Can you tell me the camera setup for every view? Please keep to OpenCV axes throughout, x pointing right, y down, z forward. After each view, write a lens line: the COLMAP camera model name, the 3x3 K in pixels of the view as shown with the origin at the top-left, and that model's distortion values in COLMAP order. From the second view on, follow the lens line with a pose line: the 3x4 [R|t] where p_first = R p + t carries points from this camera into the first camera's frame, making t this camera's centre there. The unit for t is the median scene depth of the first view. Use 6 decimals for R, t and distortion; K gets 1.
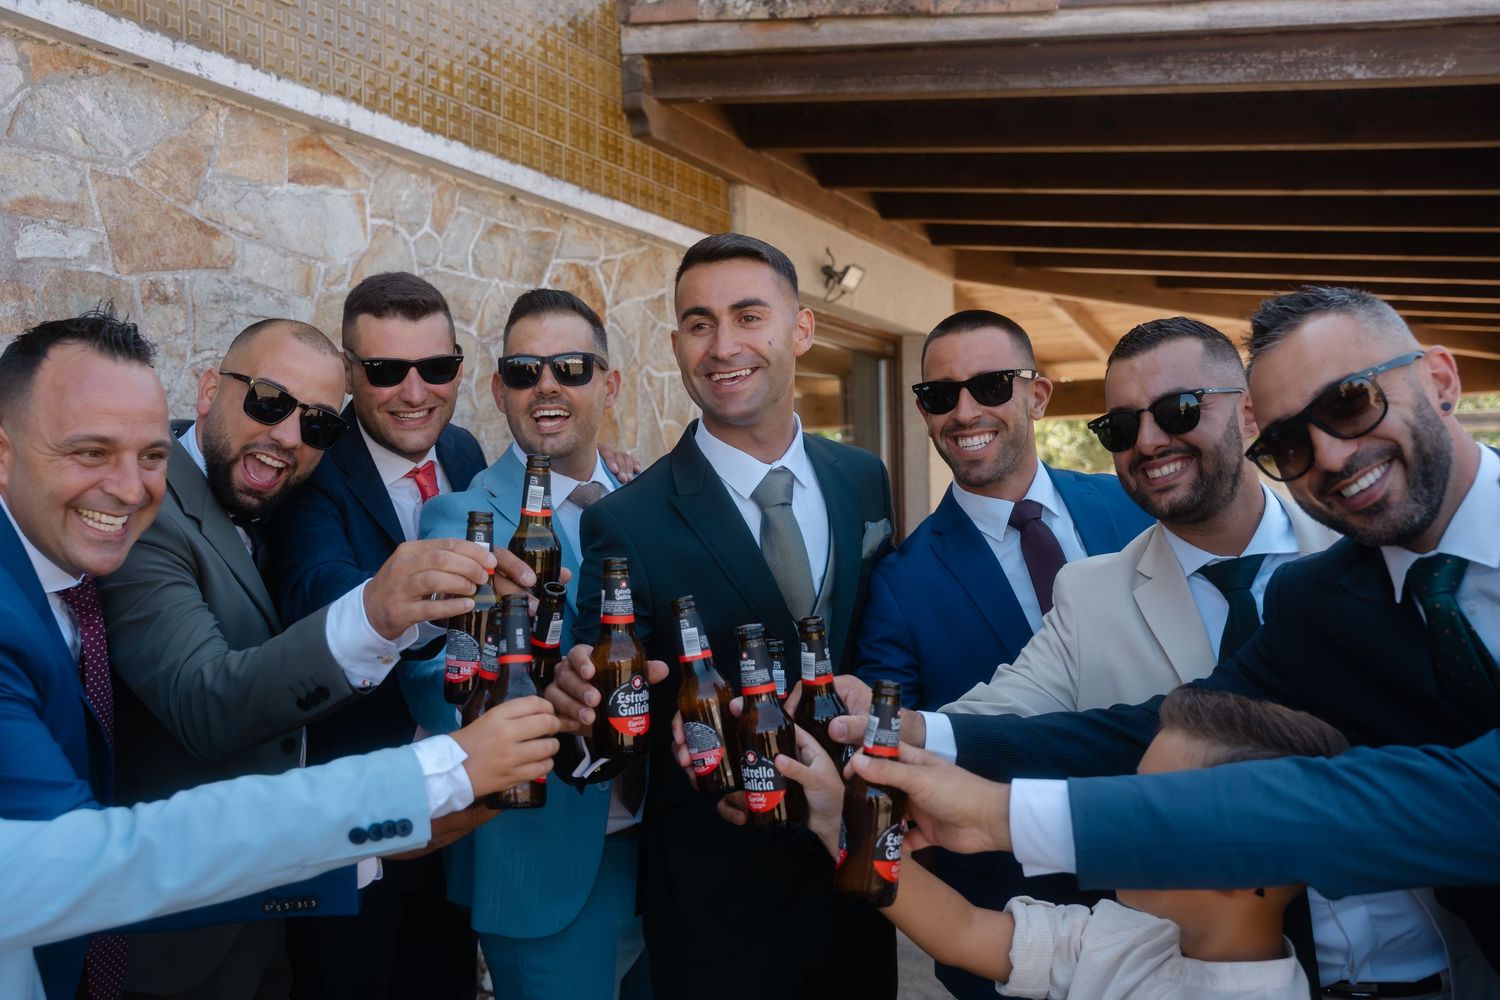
lens RADIAL K [[1420.5, 0, 755.5], [0, 1420.5, 503.6], [0, 0, 1]] dist [0.002492, 0.000000]
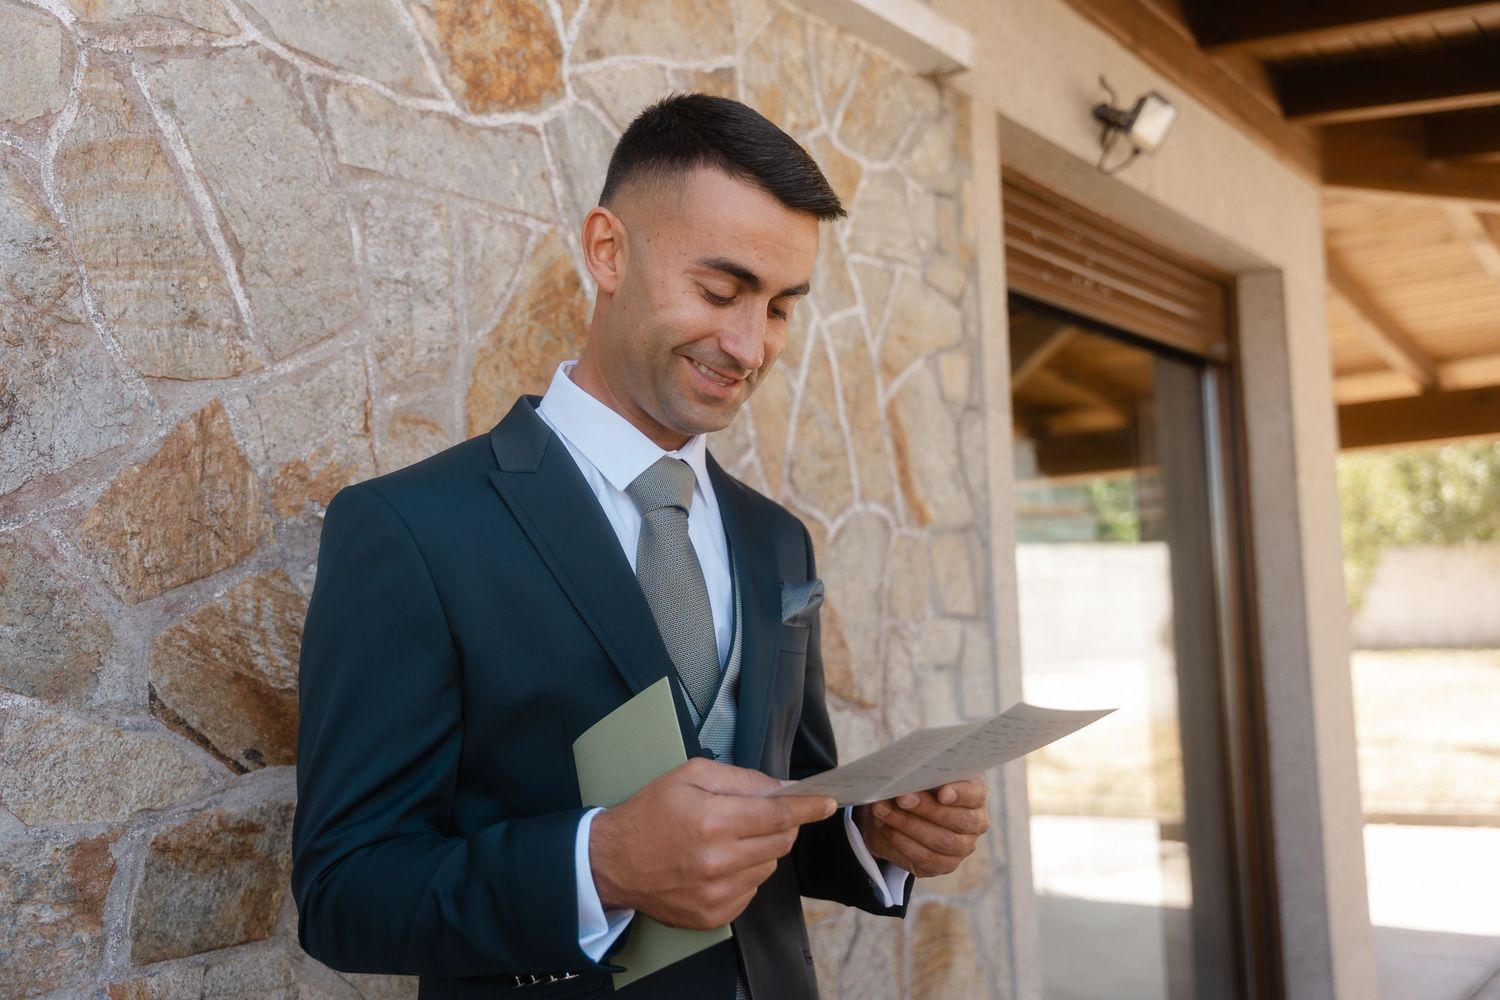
lens RADIAL K [[1420.5, 0, 747.2], [0, 1420.5, 488.8], [0, 0, 1]] dist [0.002492, 0.000000]
pose [[0.979598, -0.042718, -0.196376, 0.024195], [0.025733, 0.995767, -0.088243, 0.025456], [0.199314, 0.081389, 0.976550, 0.606169]]
